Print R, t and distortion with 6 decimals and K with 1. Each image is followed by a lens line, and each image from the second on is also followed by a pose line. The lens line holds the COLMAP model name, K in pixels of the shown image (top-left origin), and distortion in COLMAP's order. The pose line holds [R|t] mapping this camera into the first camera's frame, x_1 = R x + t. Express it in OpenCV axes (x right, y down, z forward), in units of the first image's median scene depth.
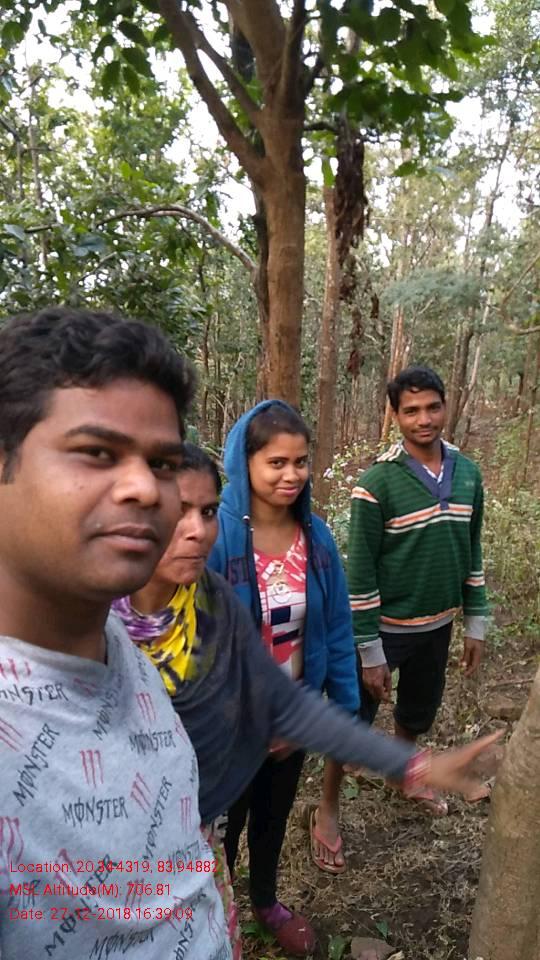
lens RADIAL K [[707.4, 0, 267.6], [0, 707.4, 484.4], [0, 0, 1]] dist [0.062479, -0.038058]
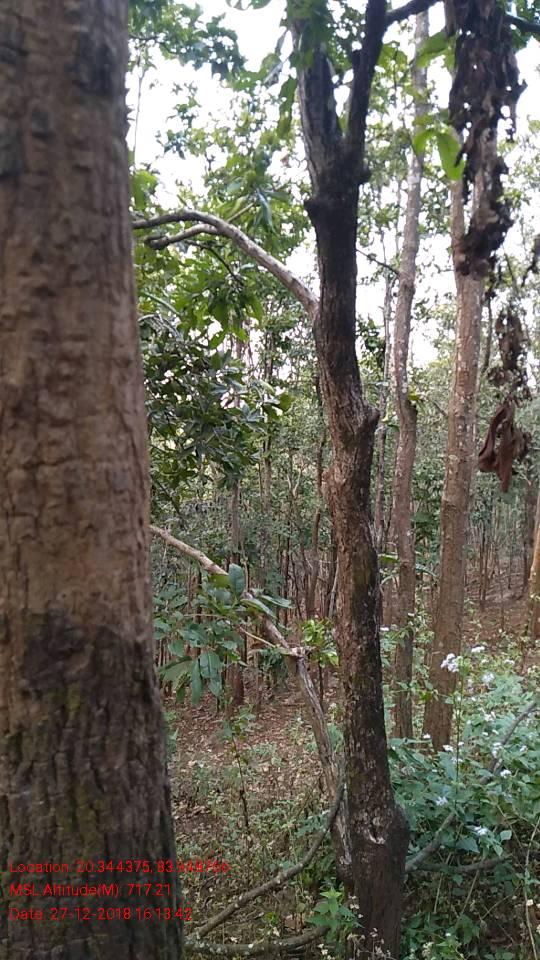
lens RADIAL K [[707.4, 0, 267.6], [0, 707.4, 484.4], [0, 0, 1]] dist [0.062479, -0.038058]
pose [[0.981873, 0.024852, -0.187903, 0.015812], [-0.056934, 0.984257, -0.167325, -0.017713], [0.180787, 0.174990, 0.967830, 0.132925]]
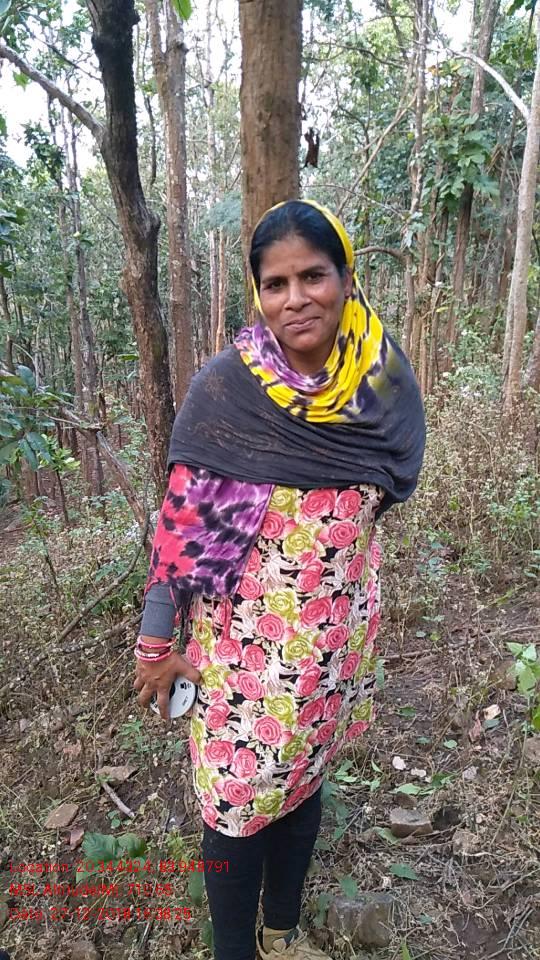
lens RADIAL K [[707.4, 0, 267.6], [0, 707.4, 484.4], [0, 0, 1]] dist [0.062479, -0.038058]
pose [[0.961307, -0.120108, 0.247917, -0.022130], [0.102573, 0.991297, 0.082522, 0.002672], [-0.255671, -0.053900, 0.965260, 0.069850]]
